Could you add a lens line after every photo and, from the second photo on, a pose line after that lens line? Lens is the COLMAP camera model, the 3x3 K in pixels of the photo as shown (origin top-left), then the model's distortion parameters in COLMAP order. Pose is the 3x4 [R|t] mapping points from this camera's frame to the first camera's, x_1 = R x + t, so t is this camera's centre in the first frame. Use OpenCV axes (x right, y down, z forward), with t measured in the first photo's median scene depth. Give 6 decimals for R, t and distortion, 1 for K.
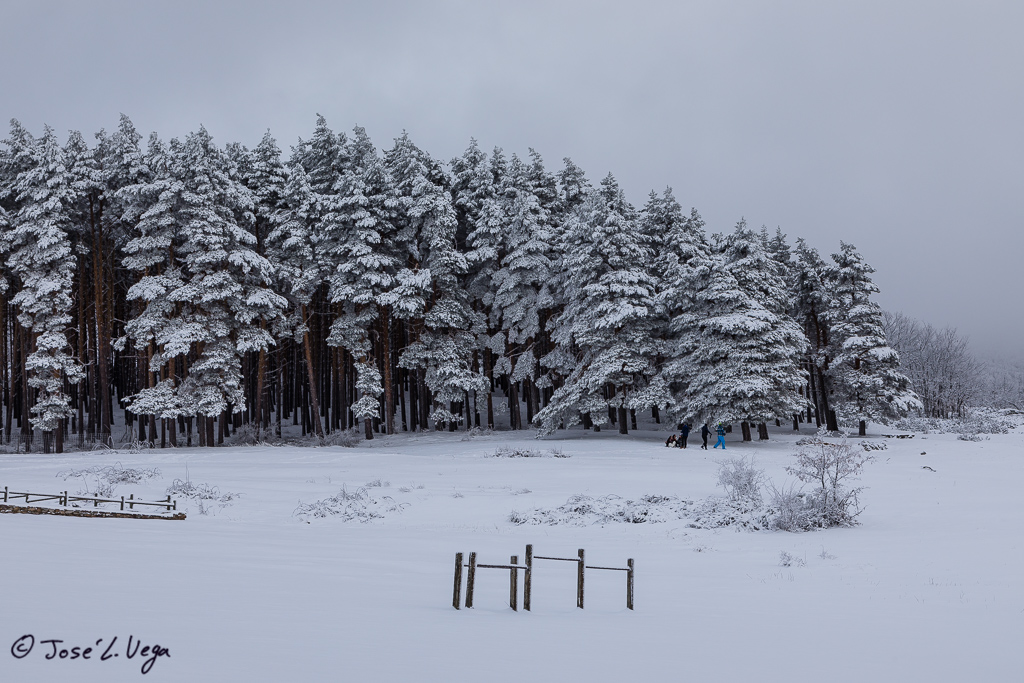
lens RADIAL K [[1644.8, 0, 512.0], [0, 1644.8, 341.5], [0, 0, 1]] dist [0.031013, 0.046781]
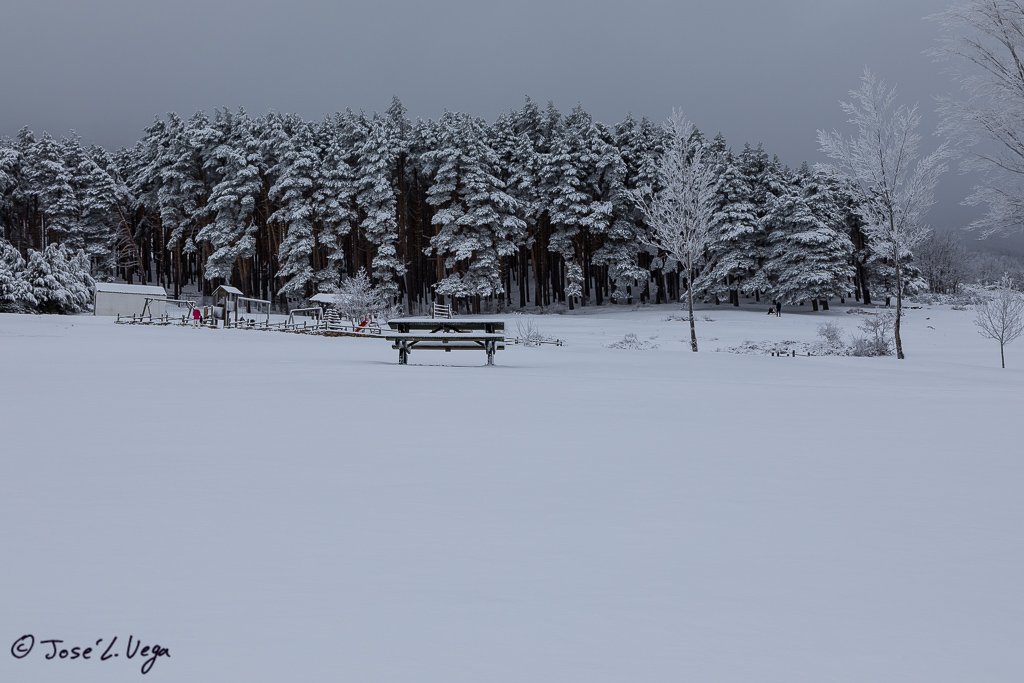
lens RADIAL K [[1334.2, 0, 512.0], [0, 1334.2, 341.5], [0, 0, 1]] dist [0.033465, 0.019180]
pose [[0.998351, 0.001544, -0.057390, -0.075202], [0.003378, 0.996327, 0.085568, -0.021478], [0.057311, -0.085621, 0.994678, -0.302354]]
